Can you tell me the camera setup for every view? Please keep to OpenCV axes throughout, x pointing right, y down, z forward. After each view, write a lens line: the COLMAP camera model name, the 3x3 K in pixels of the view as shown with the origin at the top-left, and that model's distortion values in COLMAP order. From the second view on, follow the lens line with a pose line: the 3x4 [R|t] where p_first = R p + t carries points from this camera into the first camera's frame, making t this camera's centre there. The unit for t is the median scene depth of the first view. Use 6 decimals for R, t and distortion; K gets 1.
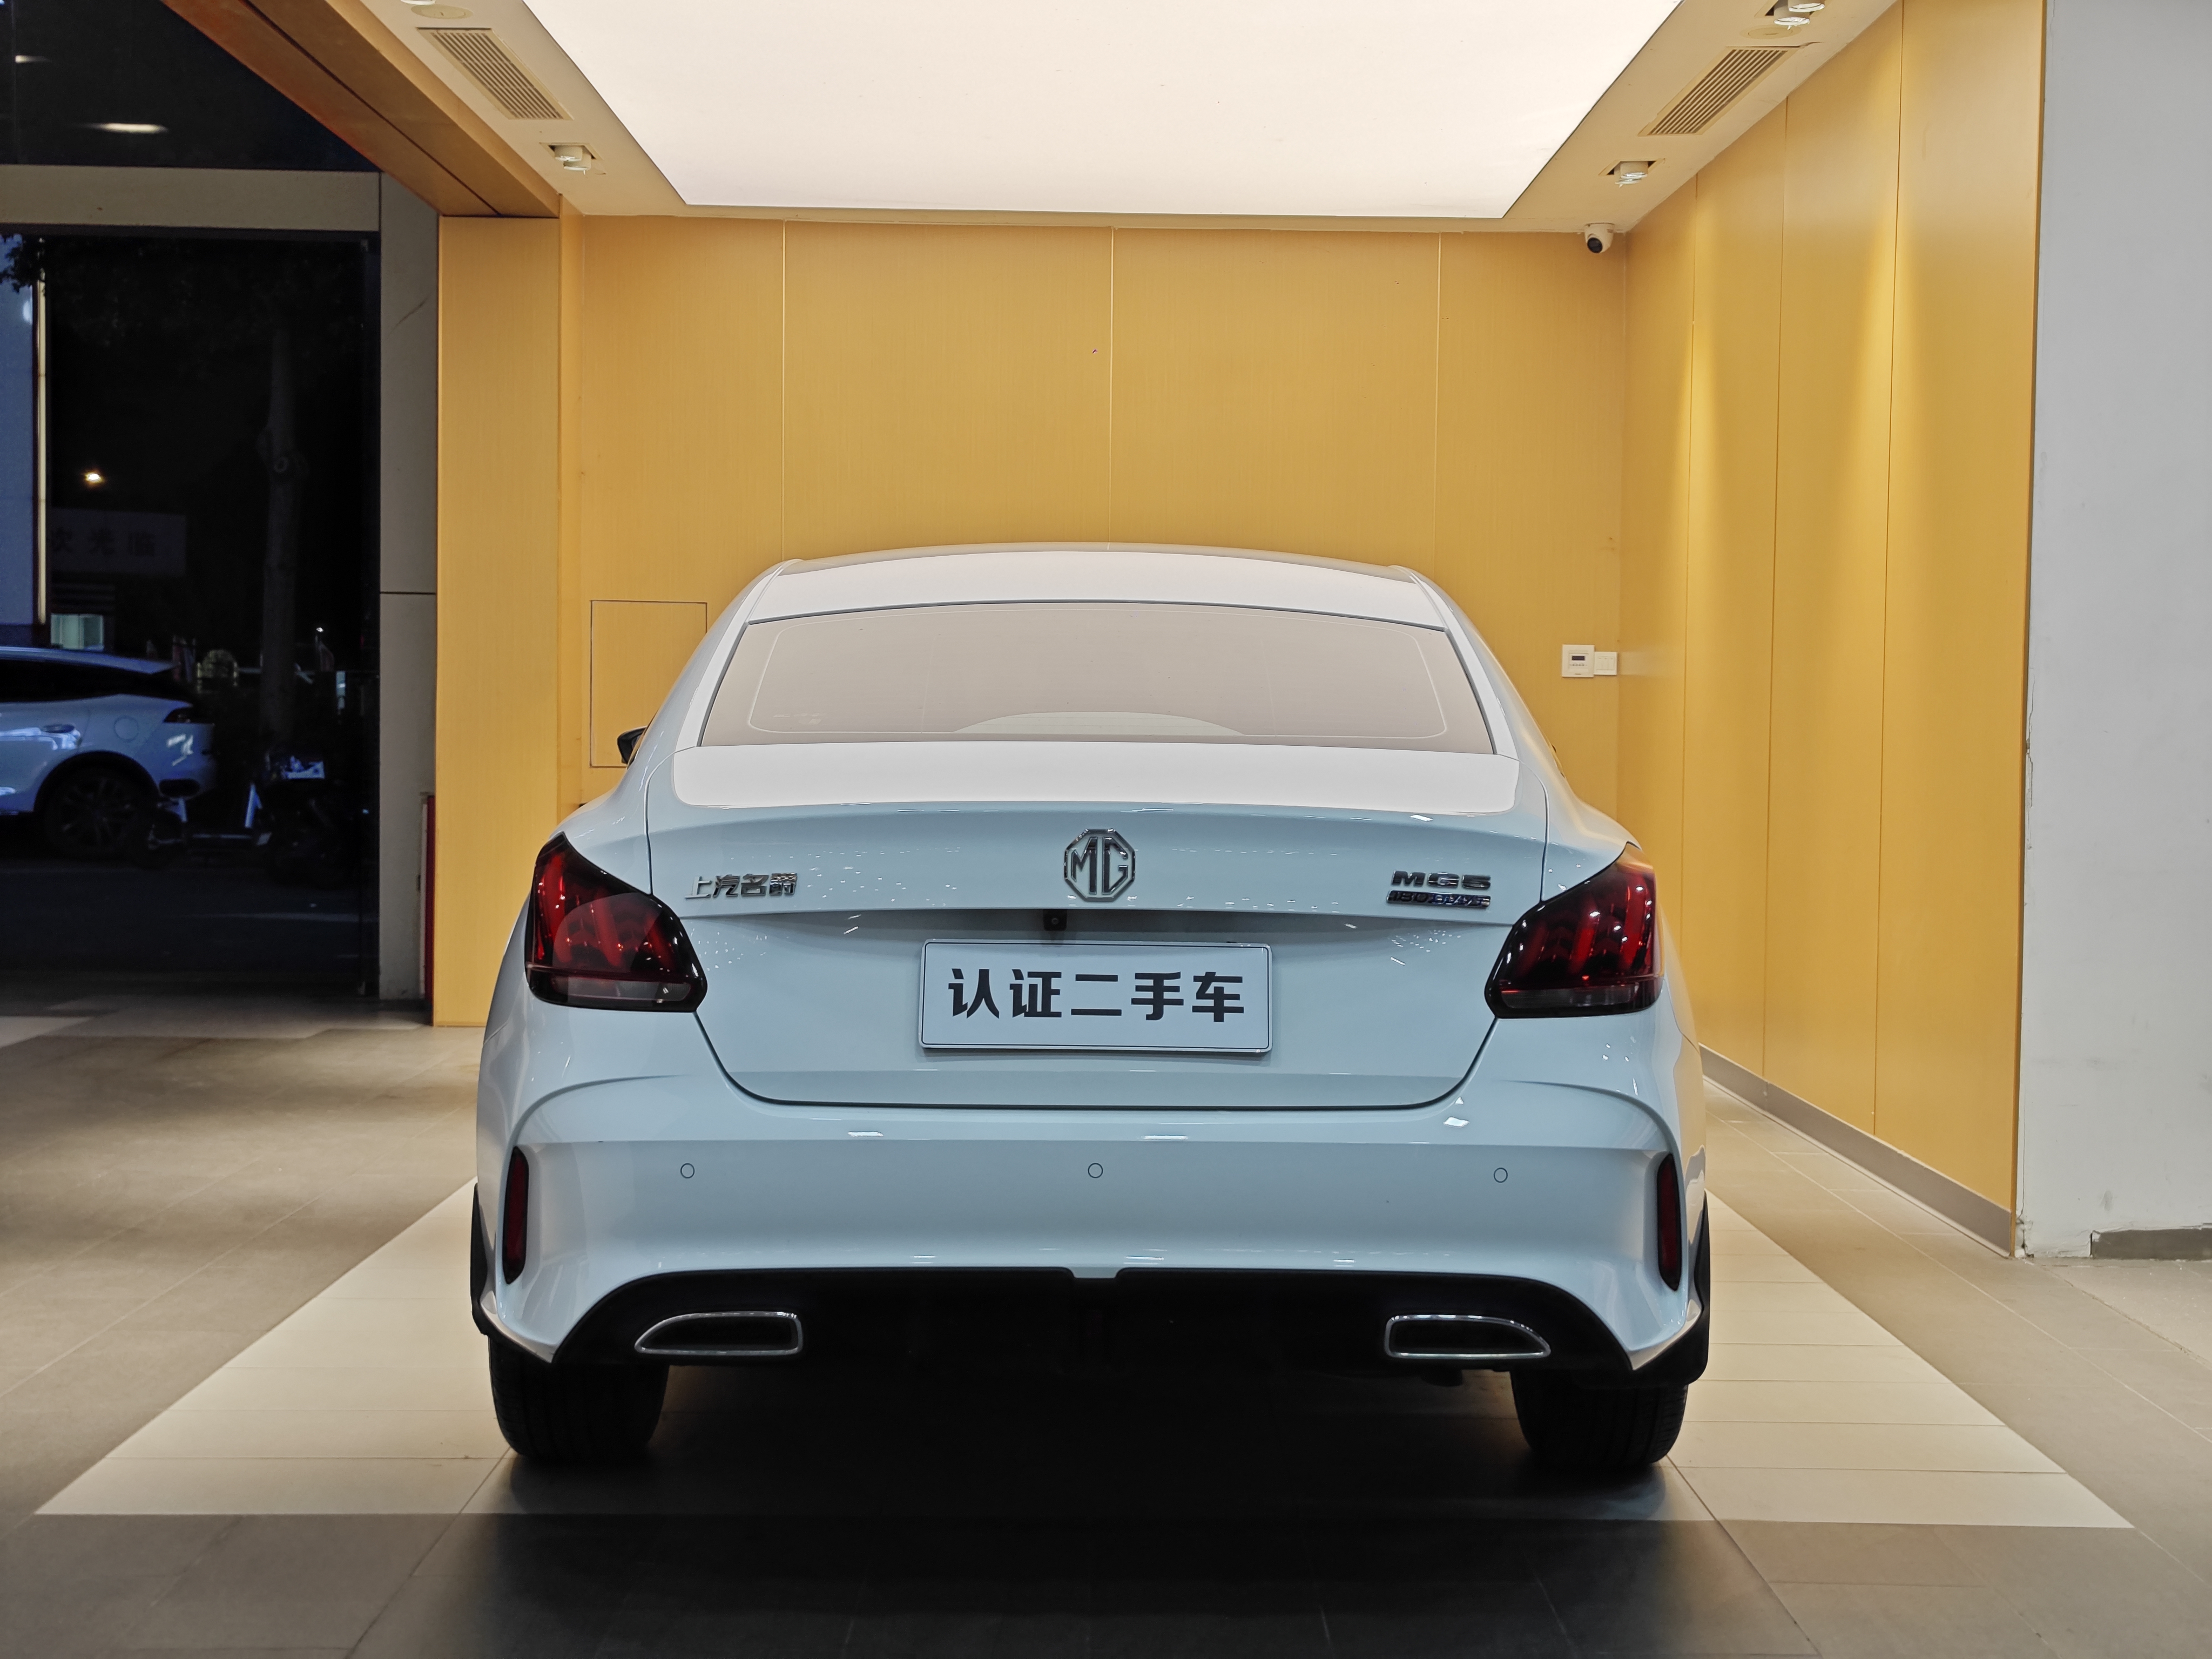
lens RADIAL K [[2973.6, 0, 1115.0], [0, 2973.6, 834.5], [0, 0, 1]] dist [0.047725, 0.000000]
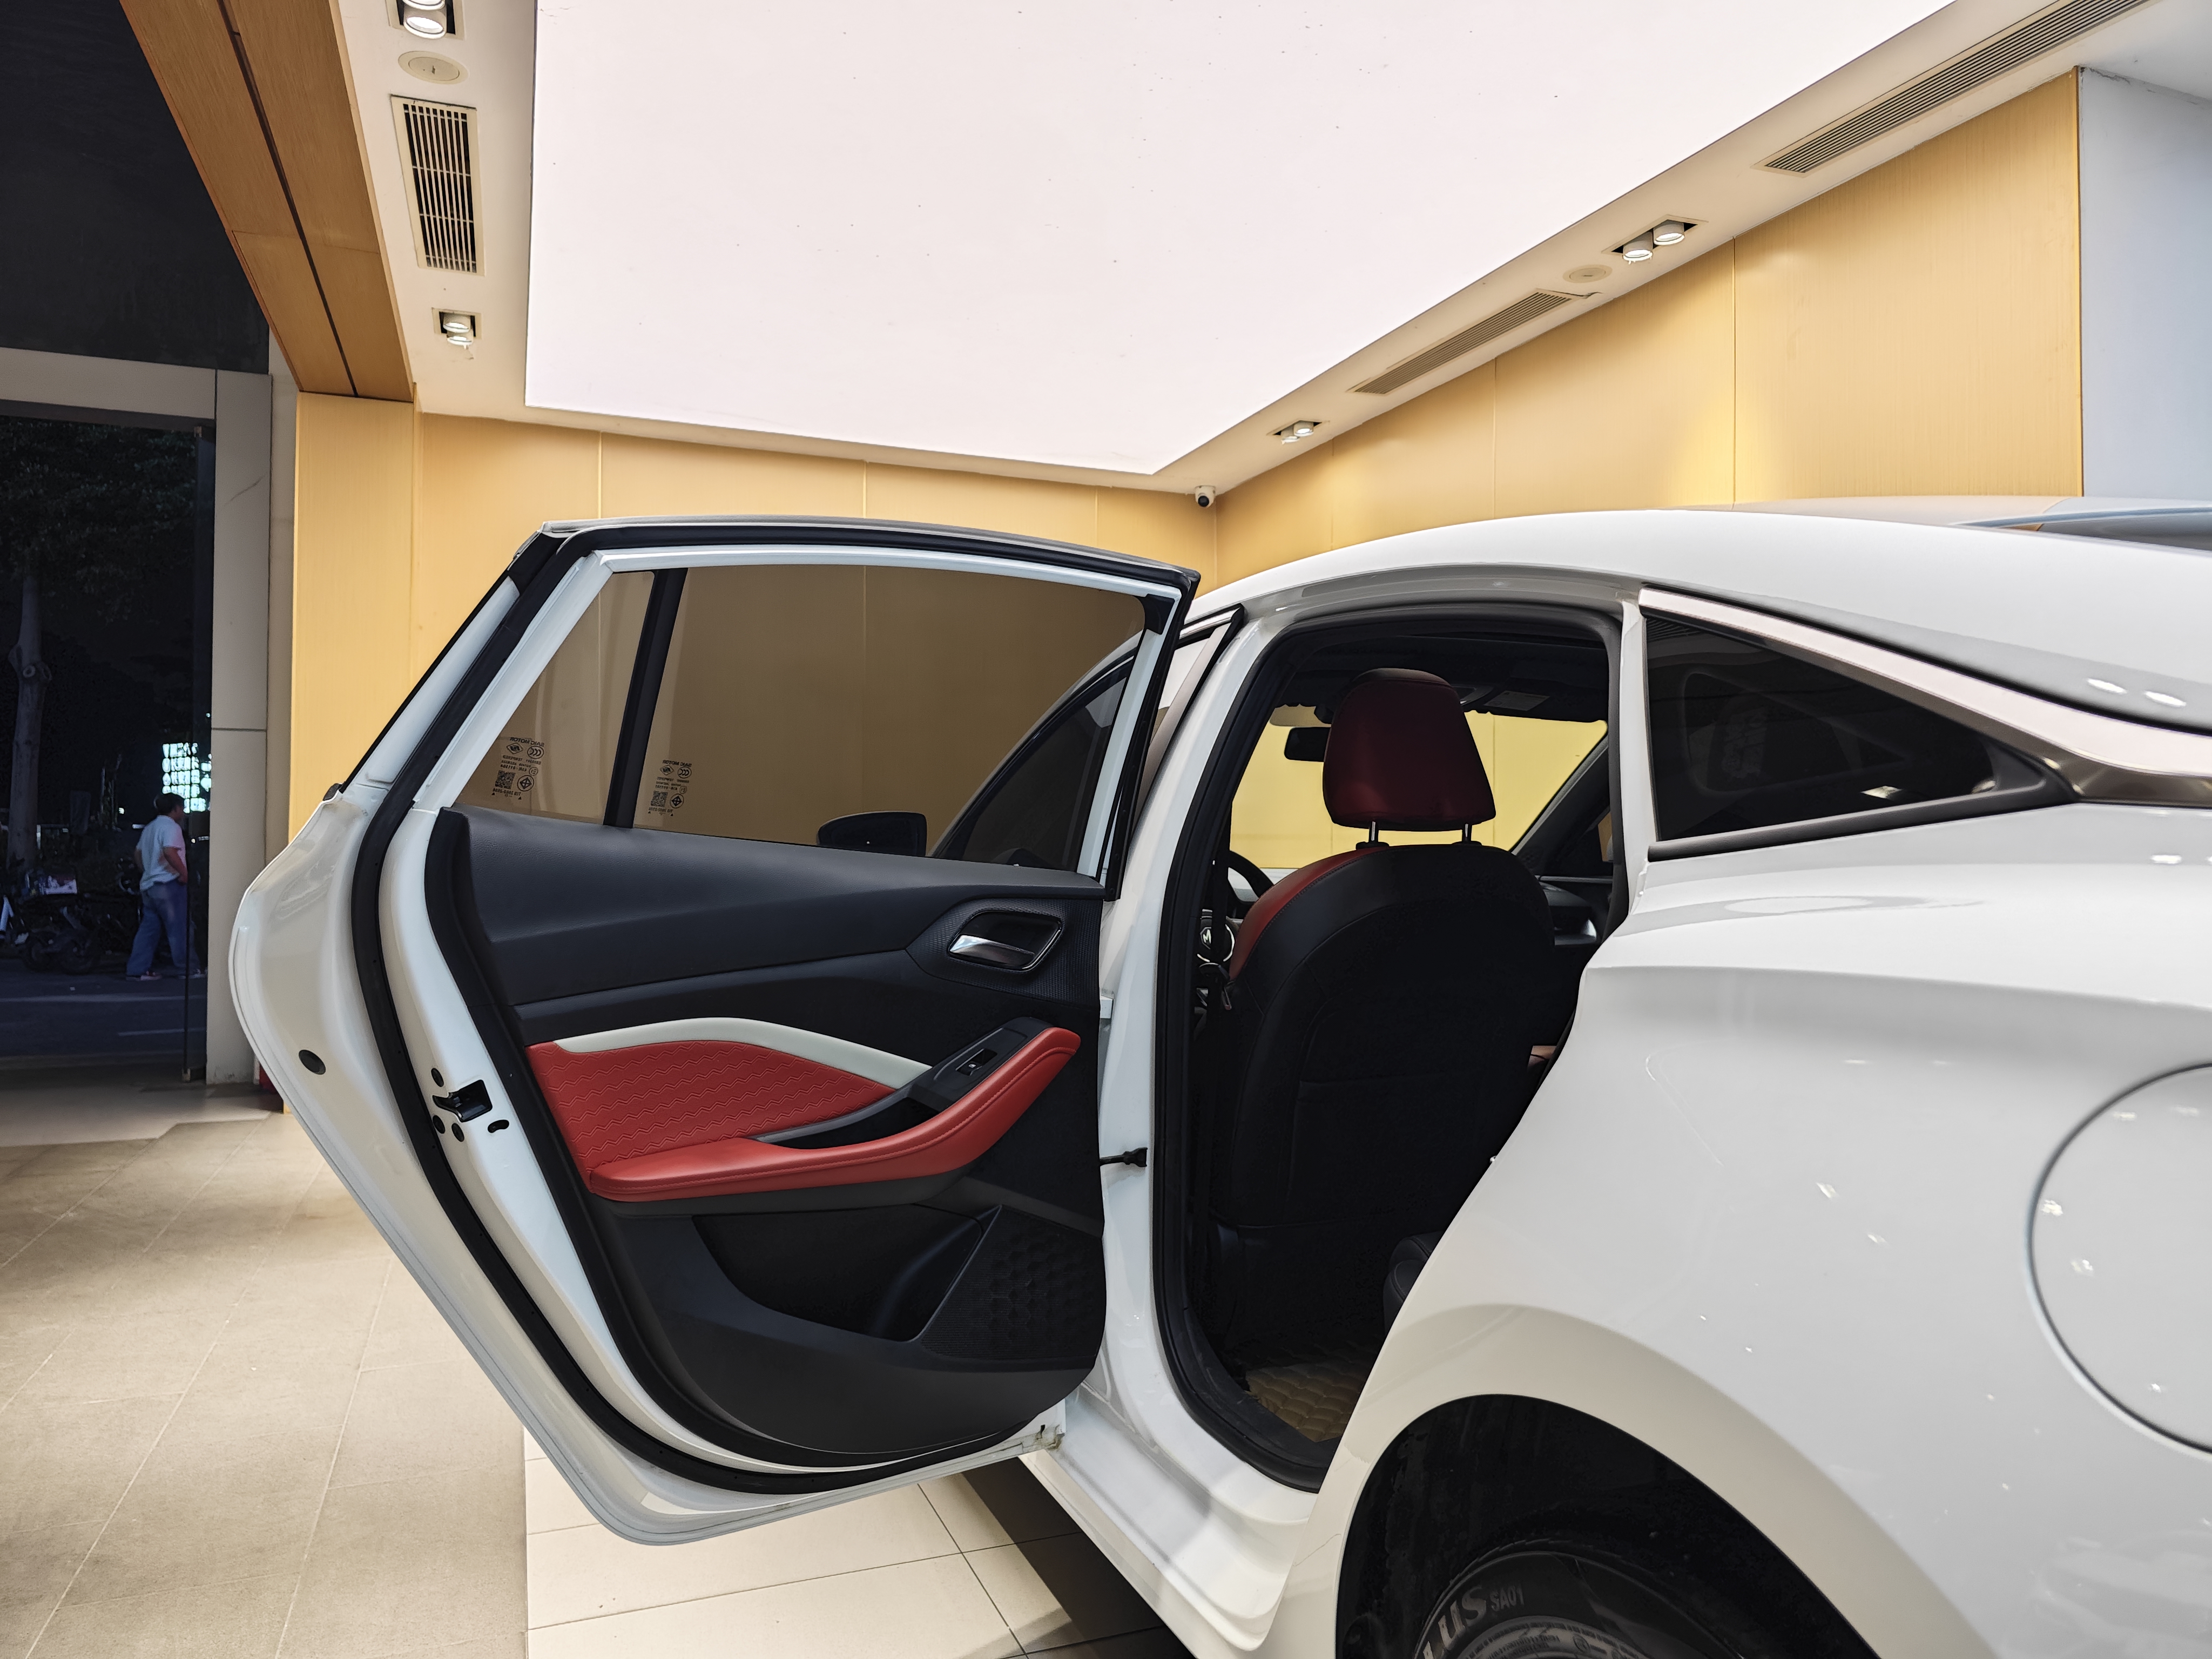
lens RADIAL K [[1521.2, 0, 1098.3], [0, 1521.2, 827.6], [0, 0, 1]] dist [0.008907, -0.007640]
pose [[0.935392, 0.000575, 0.353612, -0.240547], [0.019286, 0.998427, -0.052639, -0.009256], [-0.353087, 0.056058, 0.933910, 0.596079]]
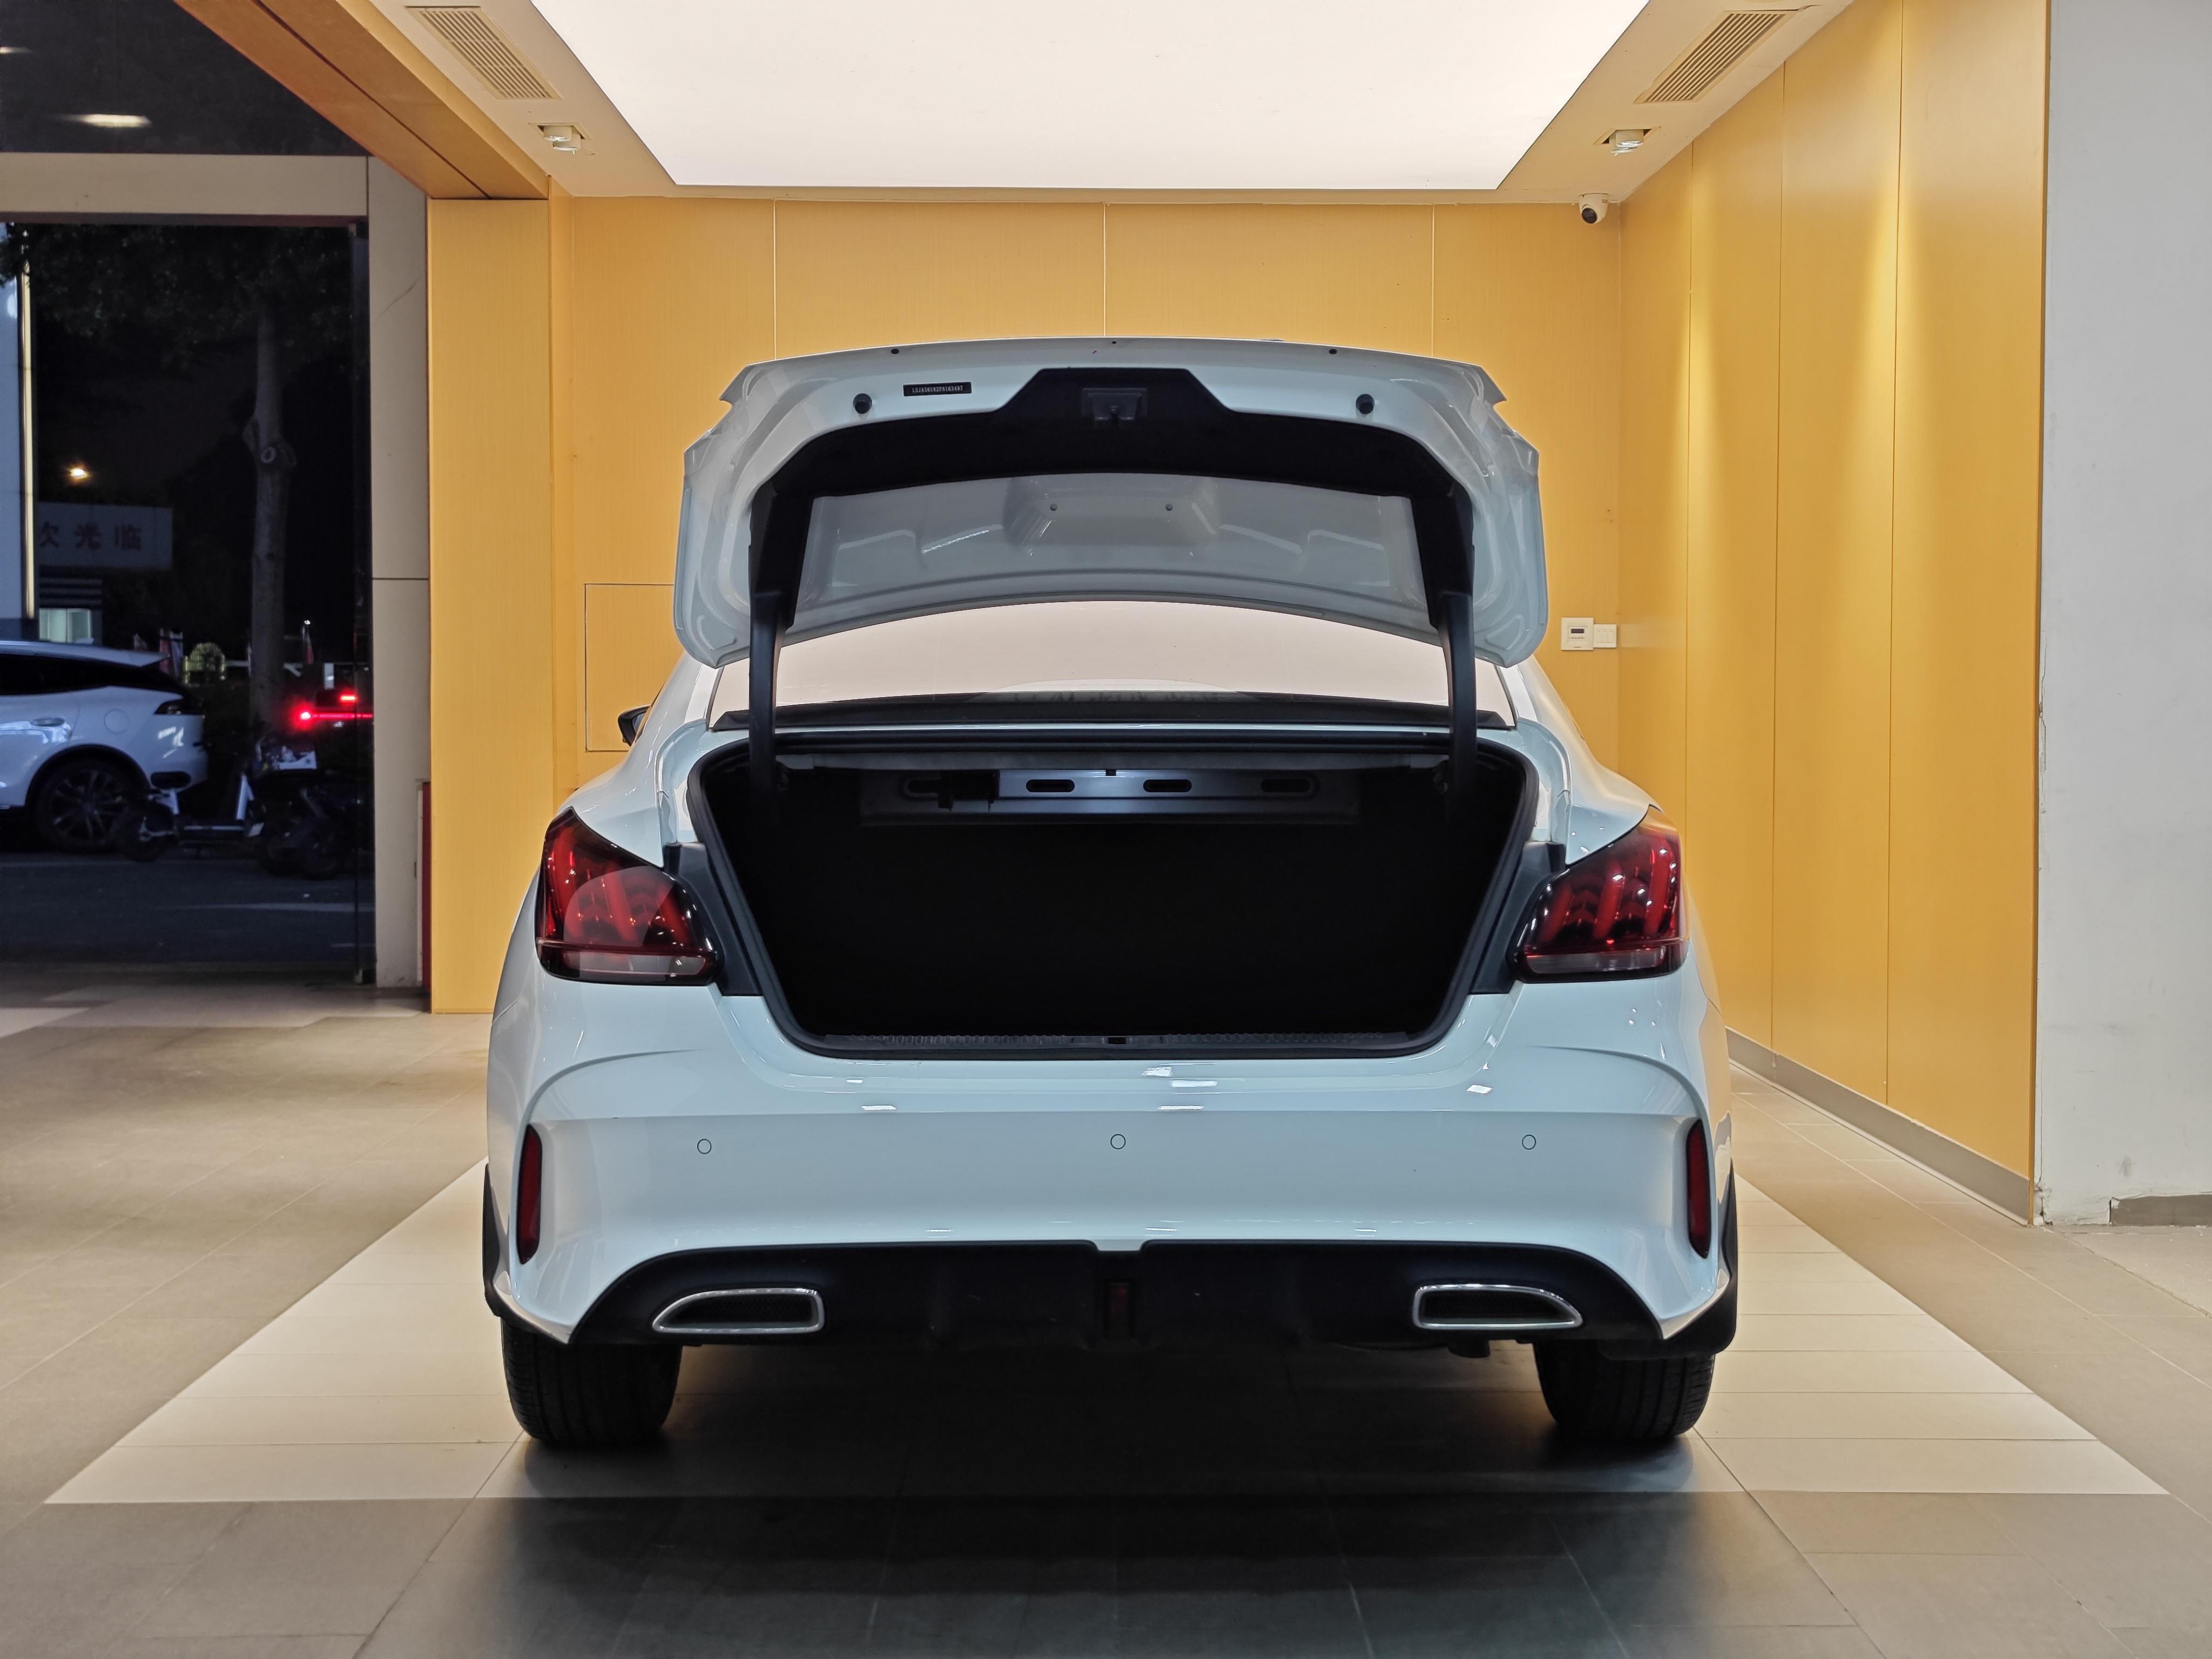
lens RADIAL K [[2973.6, 0, 1104.3], [0, 2973.6, 825.2], [0, 0, 1]] dist [0.047725, 0.000000]
pose [[0.999940, -0.010953, 0.000008, -0.005363], [0.010953, 0.999938, 0.002029, 0.003216], [-0.000030, -0.002029, 0.999998, 0.007910]]
